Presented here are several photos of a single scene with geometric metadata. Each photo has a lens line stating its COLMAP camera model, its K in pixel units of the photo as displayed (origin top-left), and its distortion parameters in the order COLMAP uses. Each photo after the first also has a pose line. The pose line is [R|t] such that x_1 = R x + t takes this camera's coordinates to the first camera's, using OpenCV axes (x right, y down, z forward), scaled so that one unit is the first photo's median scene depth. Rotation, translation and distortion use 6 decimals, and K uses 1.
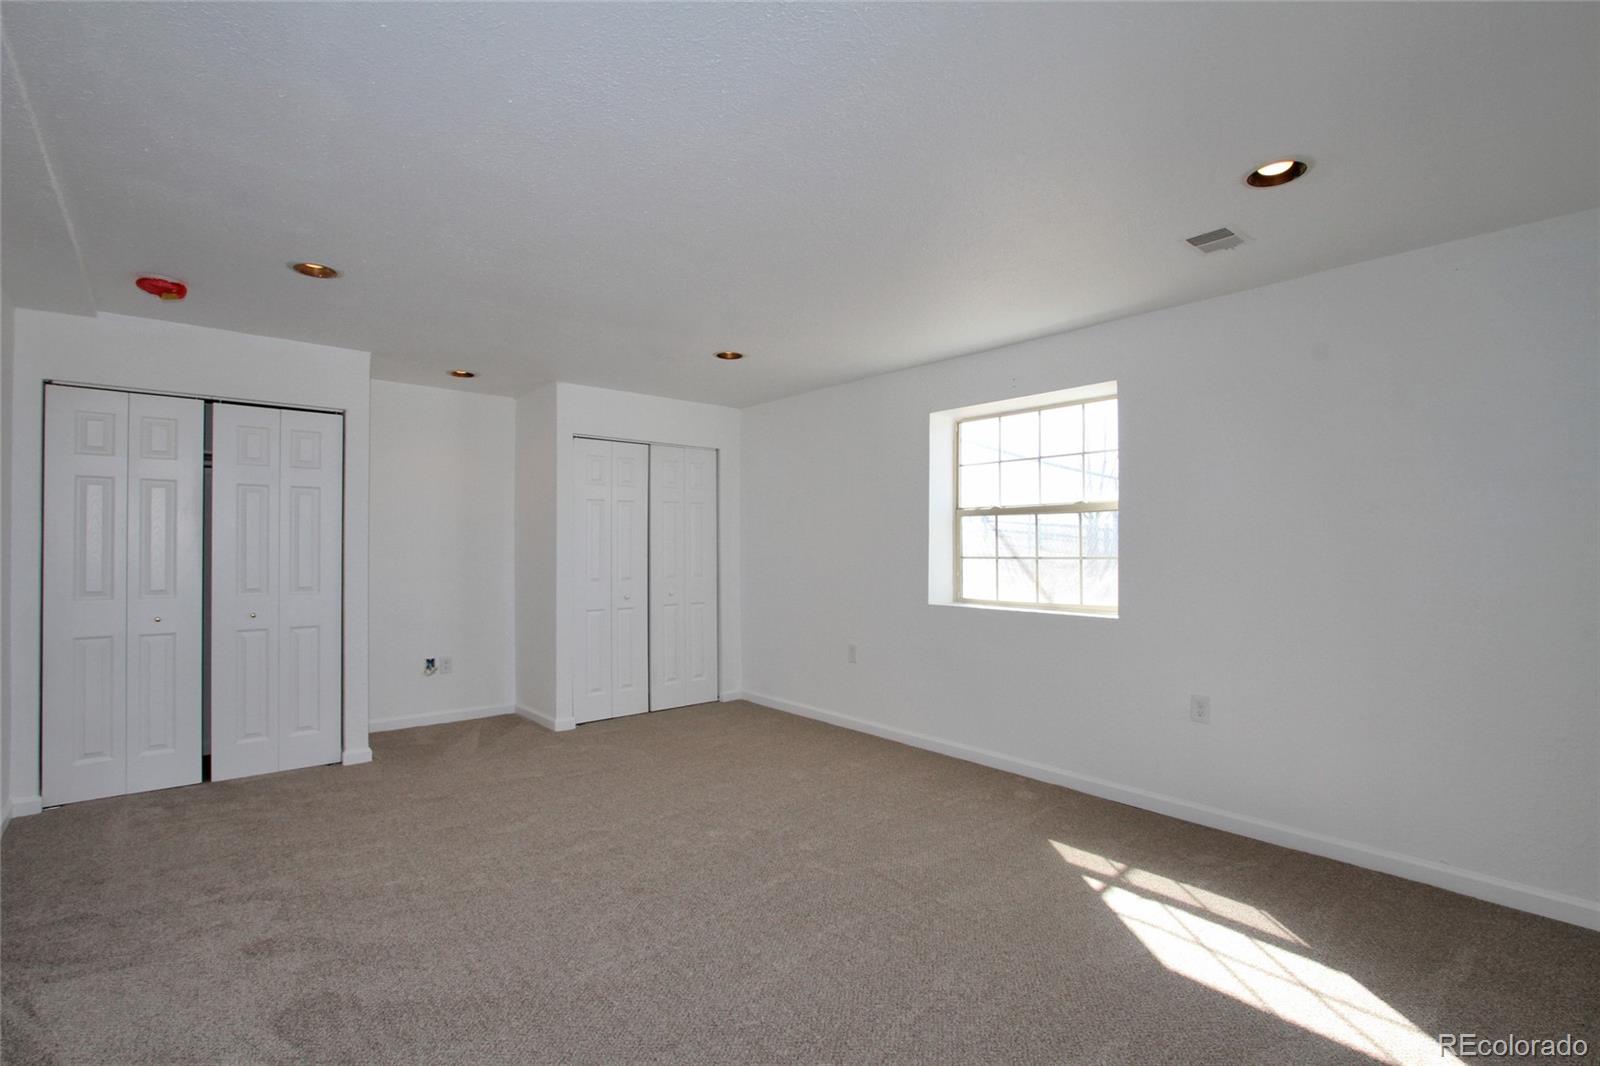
lens RADIAL K [[738.0, 0, 803.3], [0, 738.0, 541.8], [0, 0, 1]] dist [-0.002060, 0.000355]
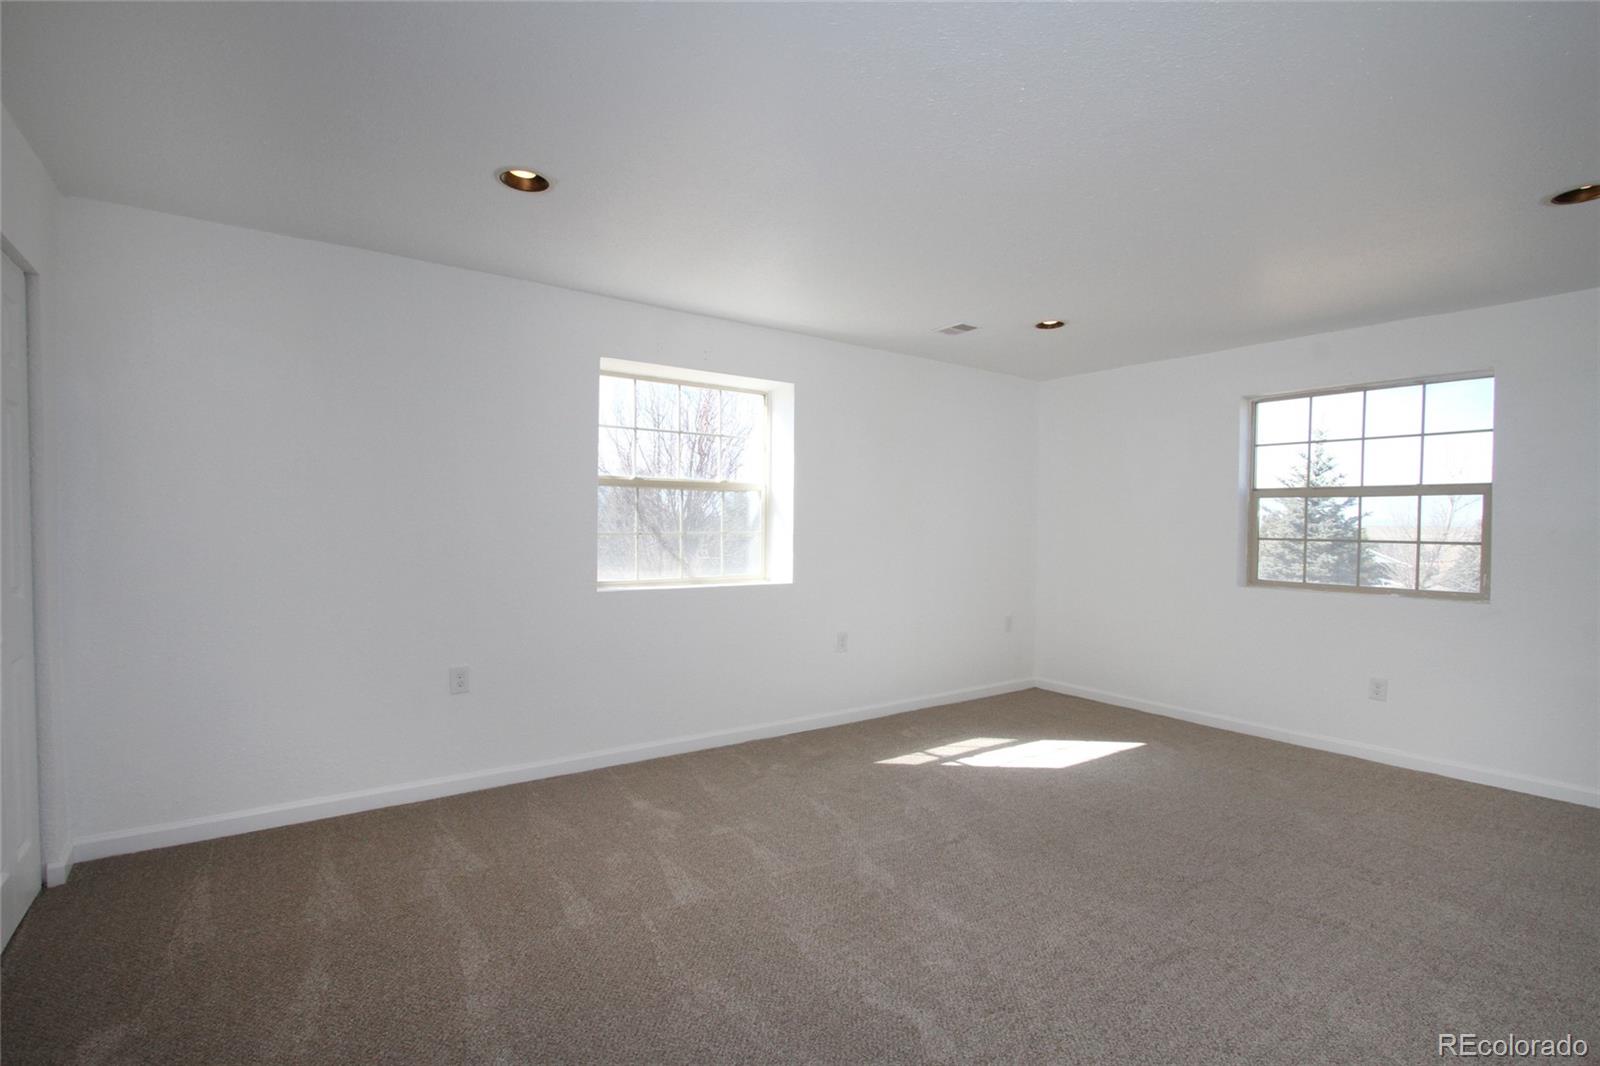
lens RADIAL K [[738.0, 0, 802.2], [0, 738.0, 529.7], [0, 0, 1]] dist [-0.002060, 0.000355]
pose [[0.064871, -0.009108, 0.997852, -0.980809], [-0.022974, 0.999680, 0.010618, 0.002886], [-0.997629, -0.023613, 0.064641, 1.139467]]
